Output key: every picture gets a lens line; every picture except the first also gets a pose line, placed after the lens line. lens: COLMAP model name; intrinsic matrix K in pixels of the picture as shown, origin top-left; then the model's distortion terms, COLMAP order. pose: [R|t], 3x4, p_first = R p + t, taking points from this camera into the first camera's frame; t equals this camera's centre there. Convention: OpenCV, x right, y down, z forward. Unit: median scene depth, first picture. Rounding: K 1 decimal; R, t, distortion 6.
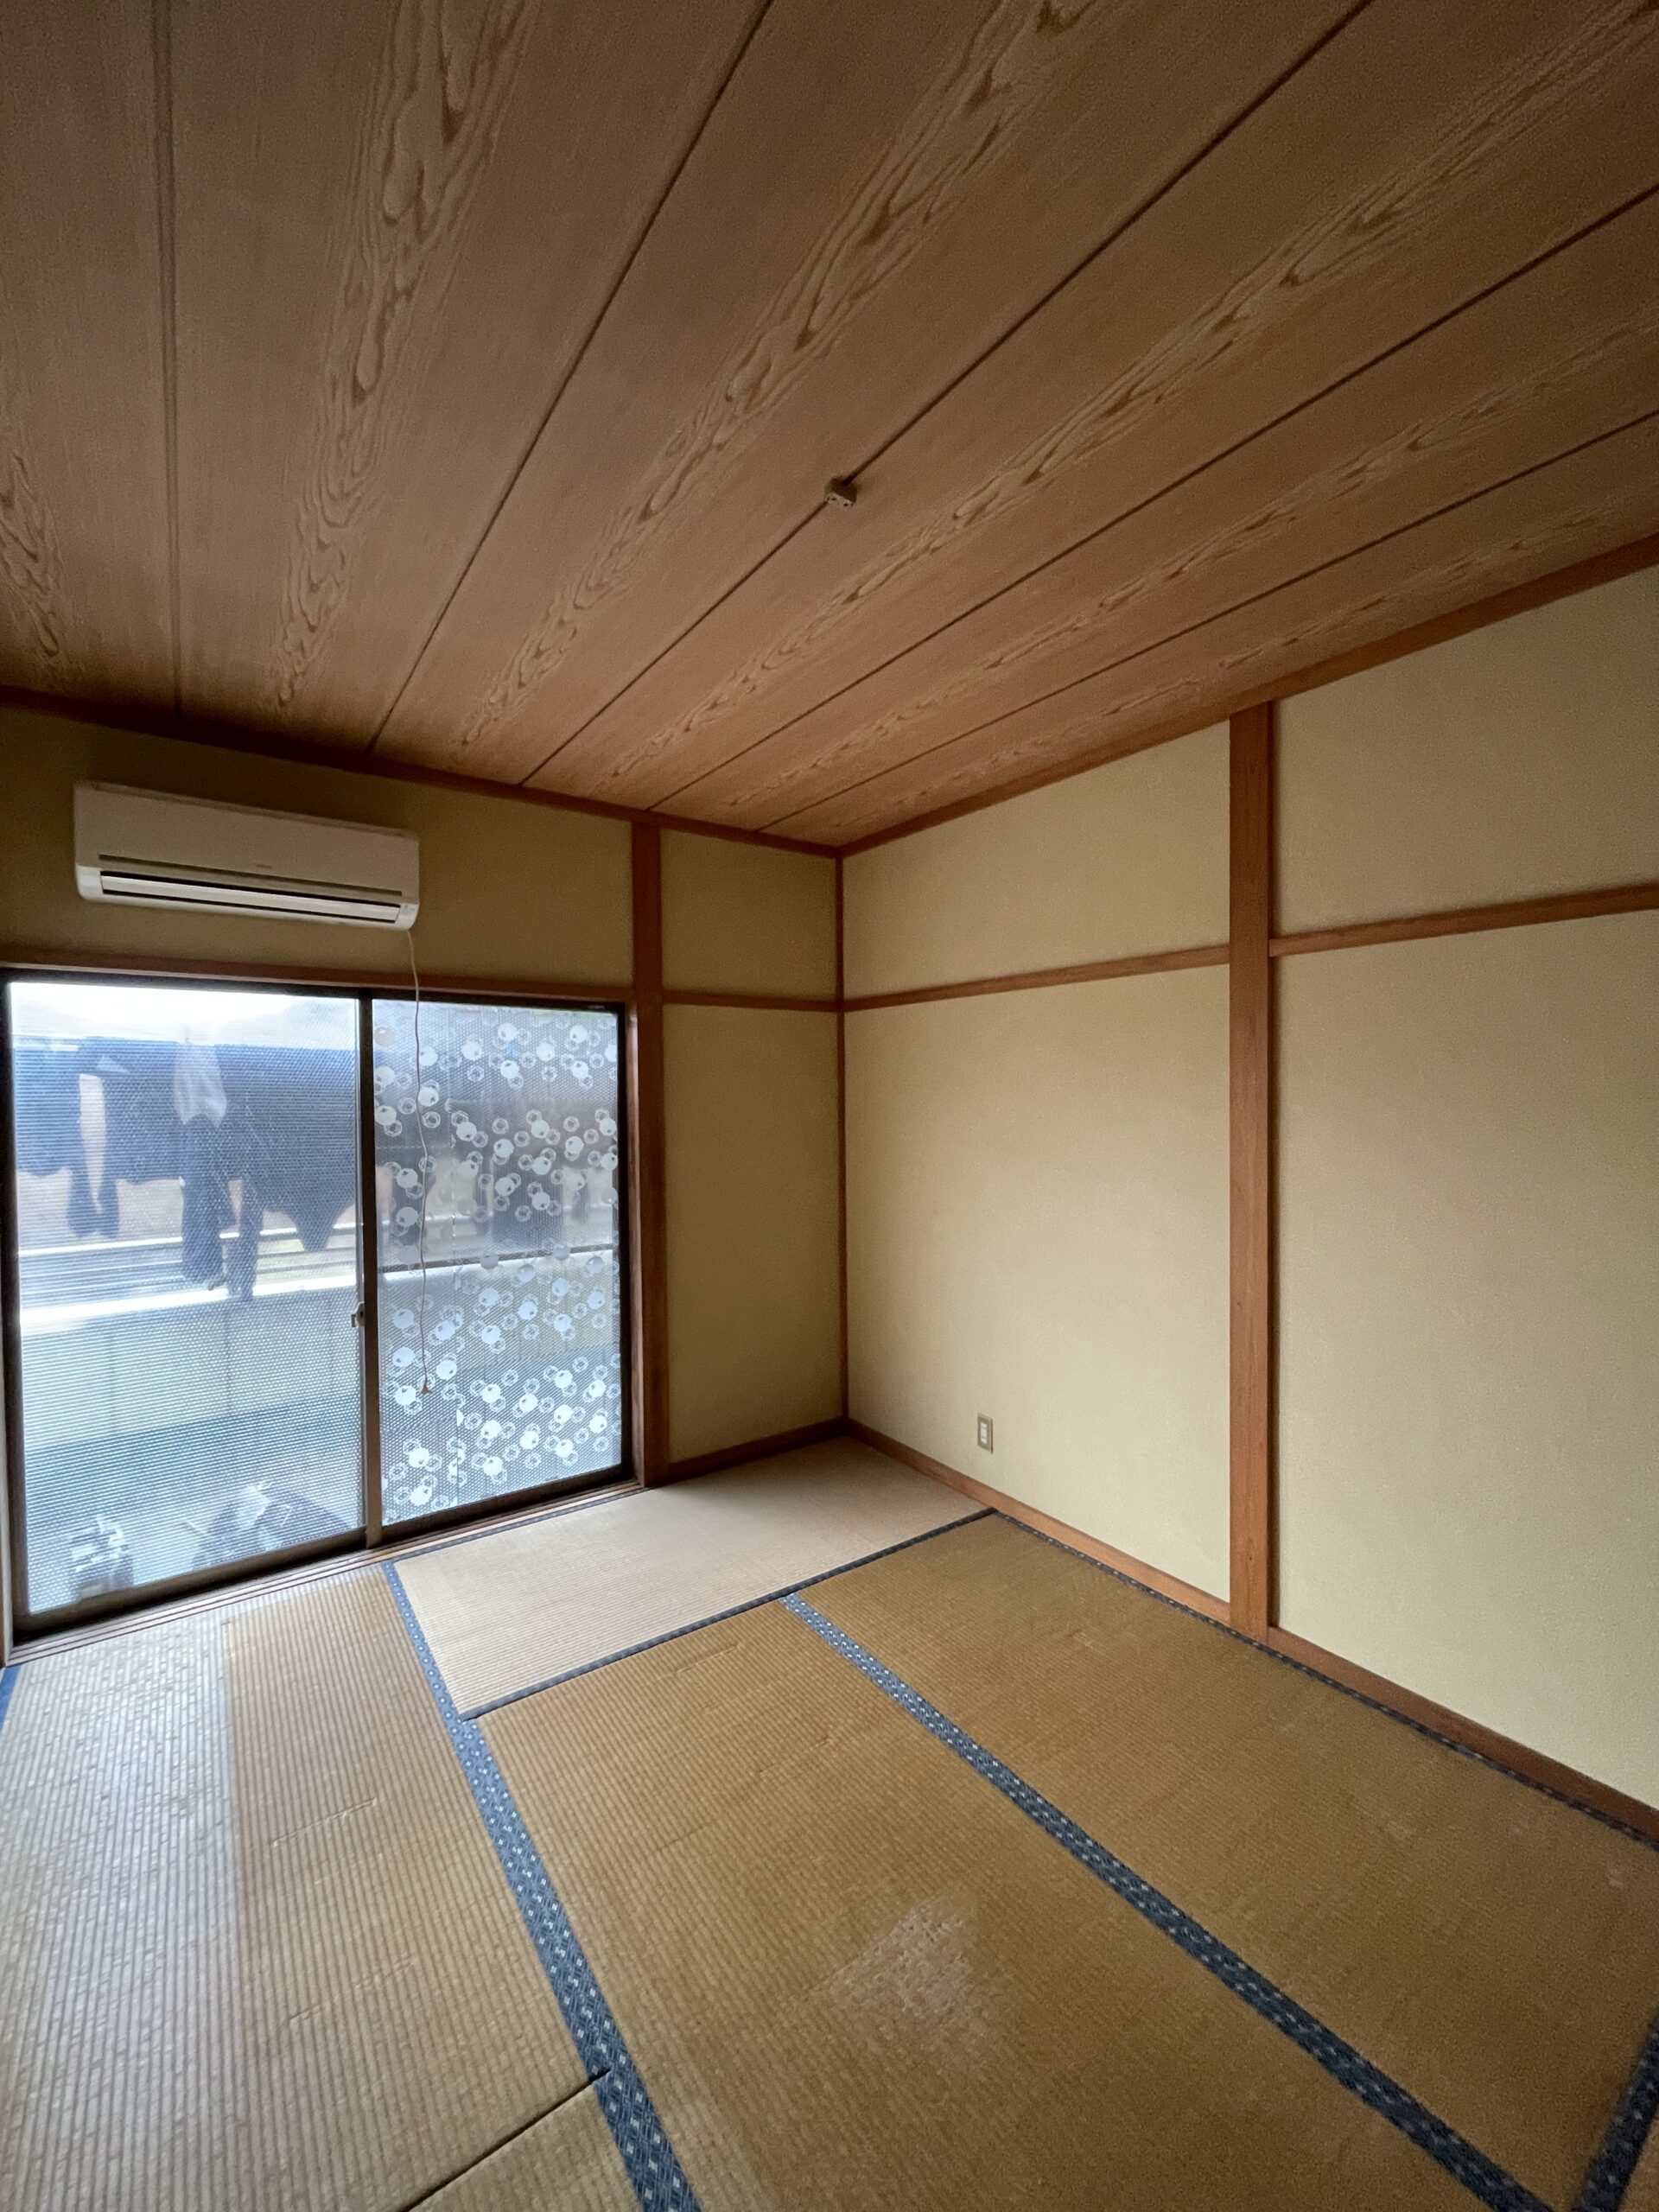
lens RADIAL K [[898.1, 0, 828.9], [0, 898.1, 1113.1], [0, 0, 1]] dist [0.003676, -0.000013]
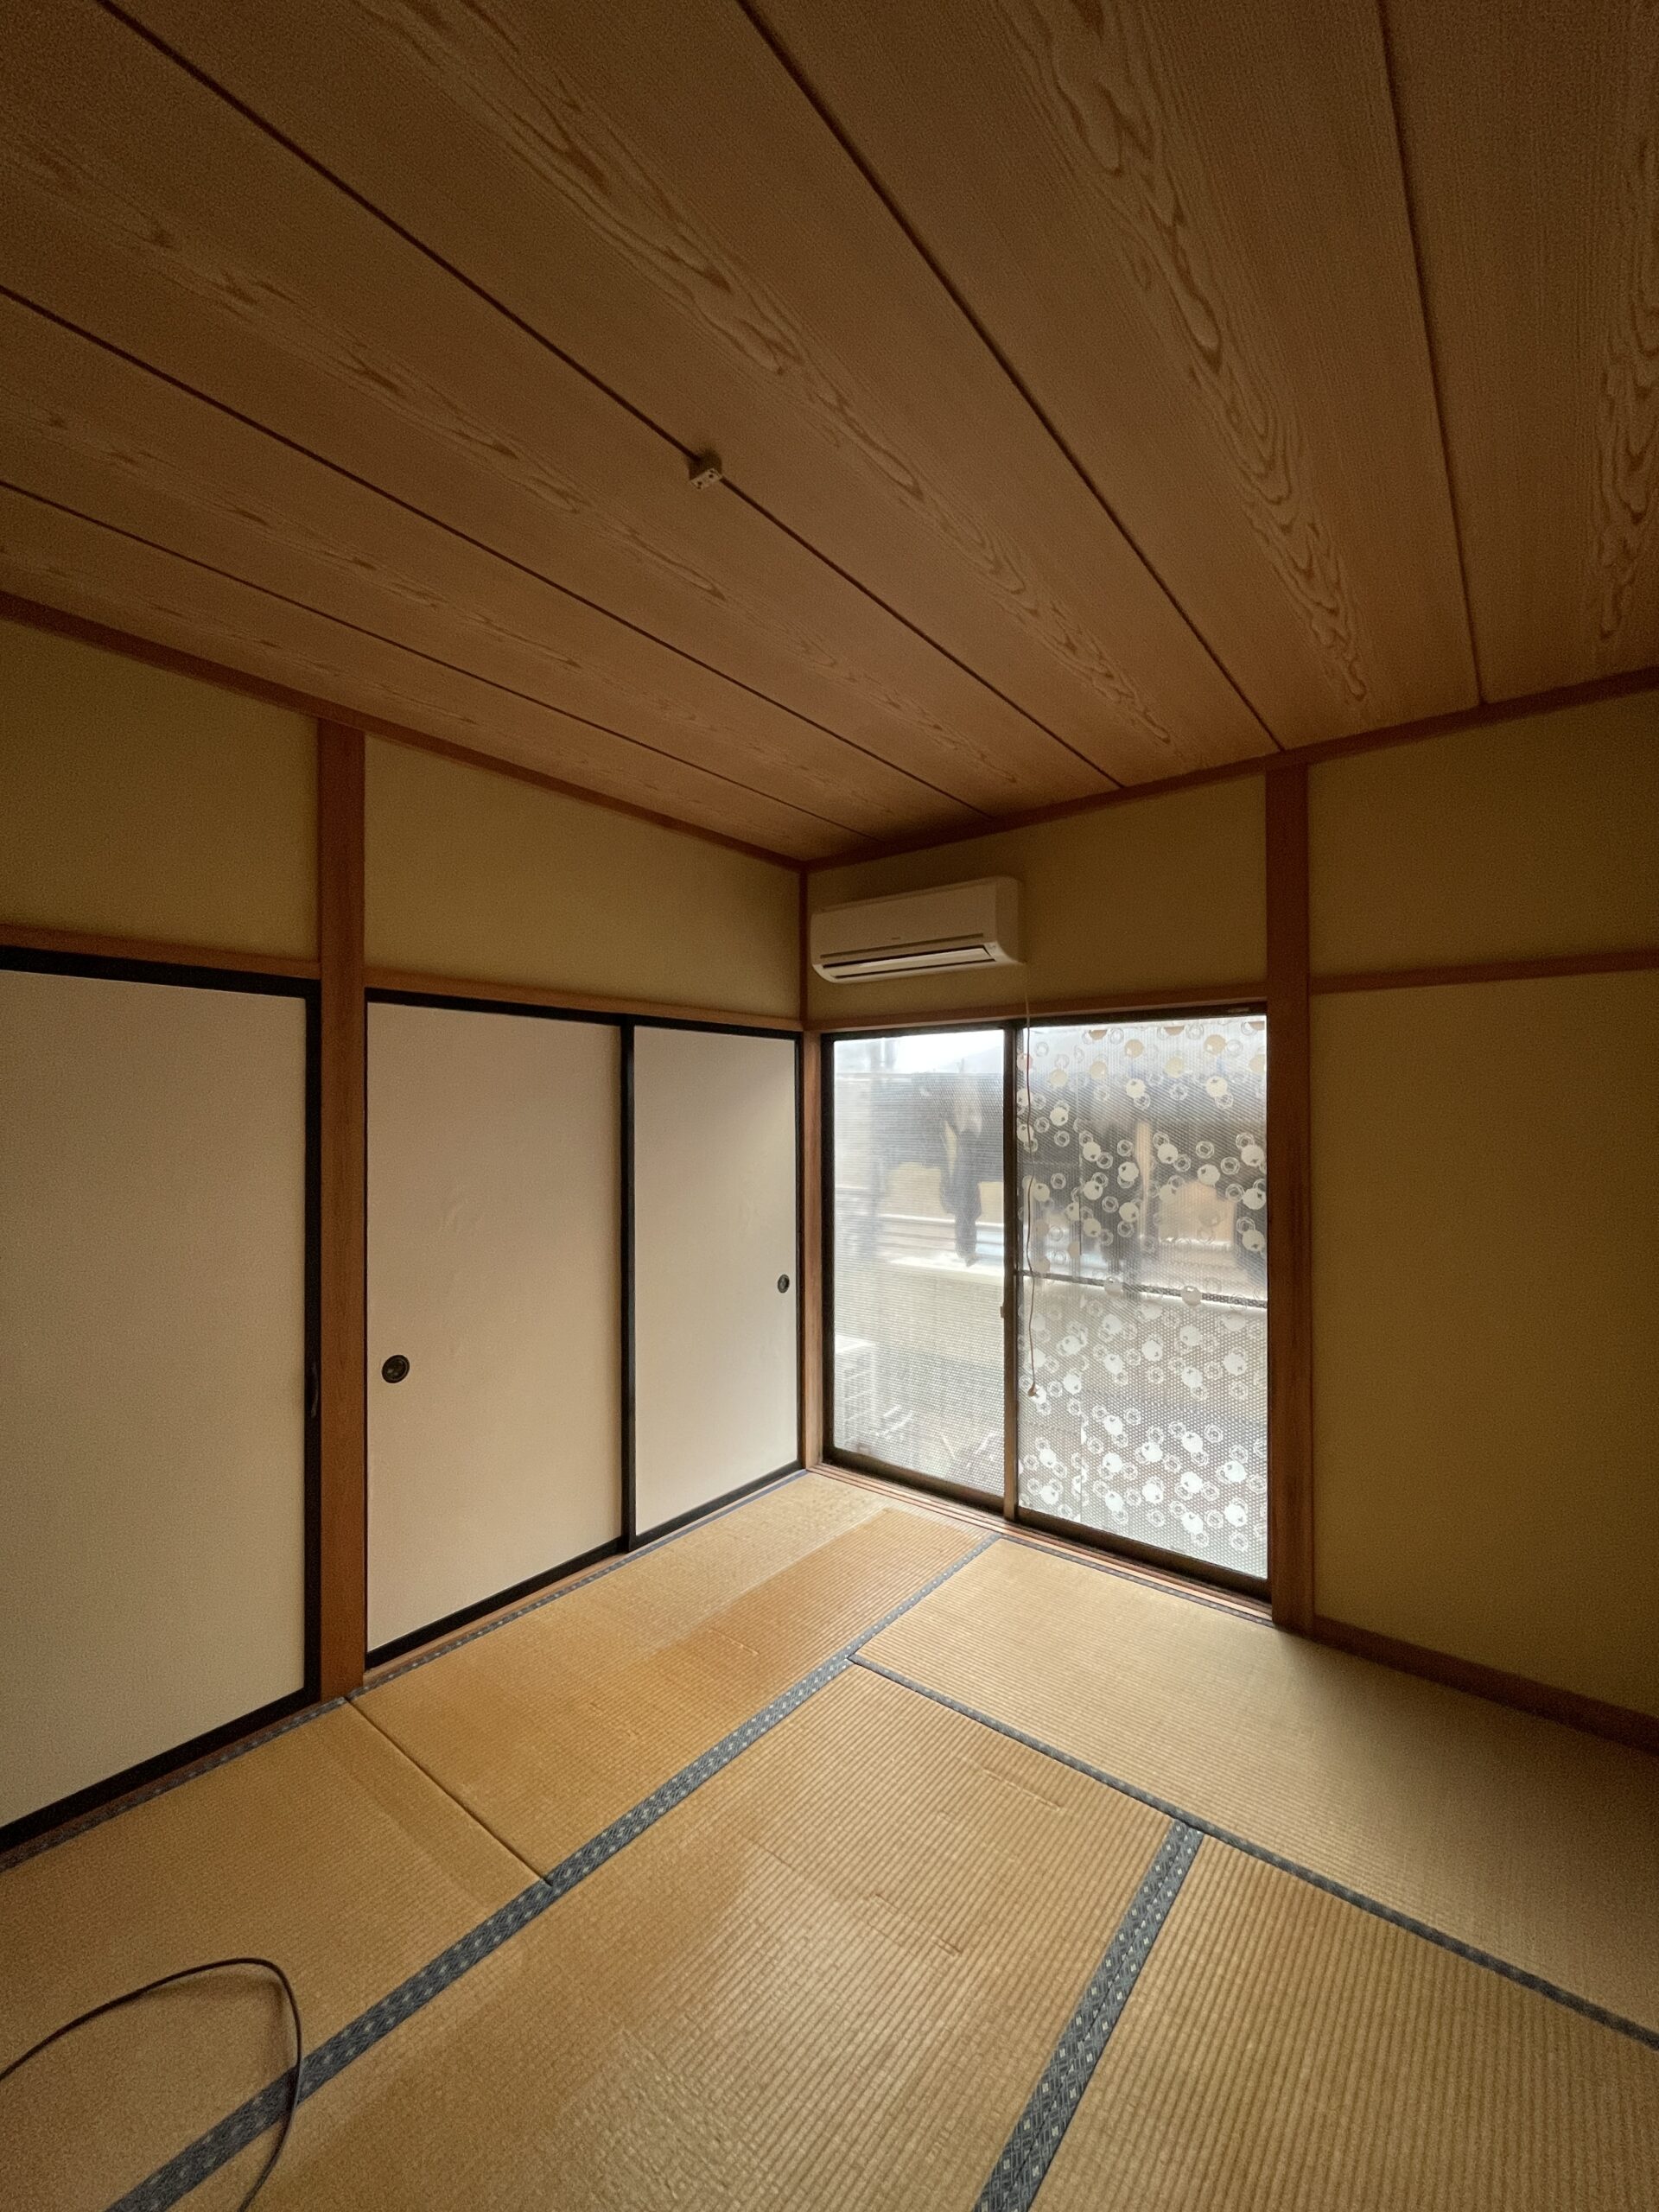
lens RADIAL K [[891.1, 0, 826.0], [0, 891.1, 1111.7], [0, 0, 1]] dist [-0.000873, -0.000154]
pose [[0.270291, 0.003787, -0.962771, 0.460557], [-0.025591, 0.999667, -0.003252, -0.012903], [0.962438, 0.025517, 0.270298, 0.438514]]
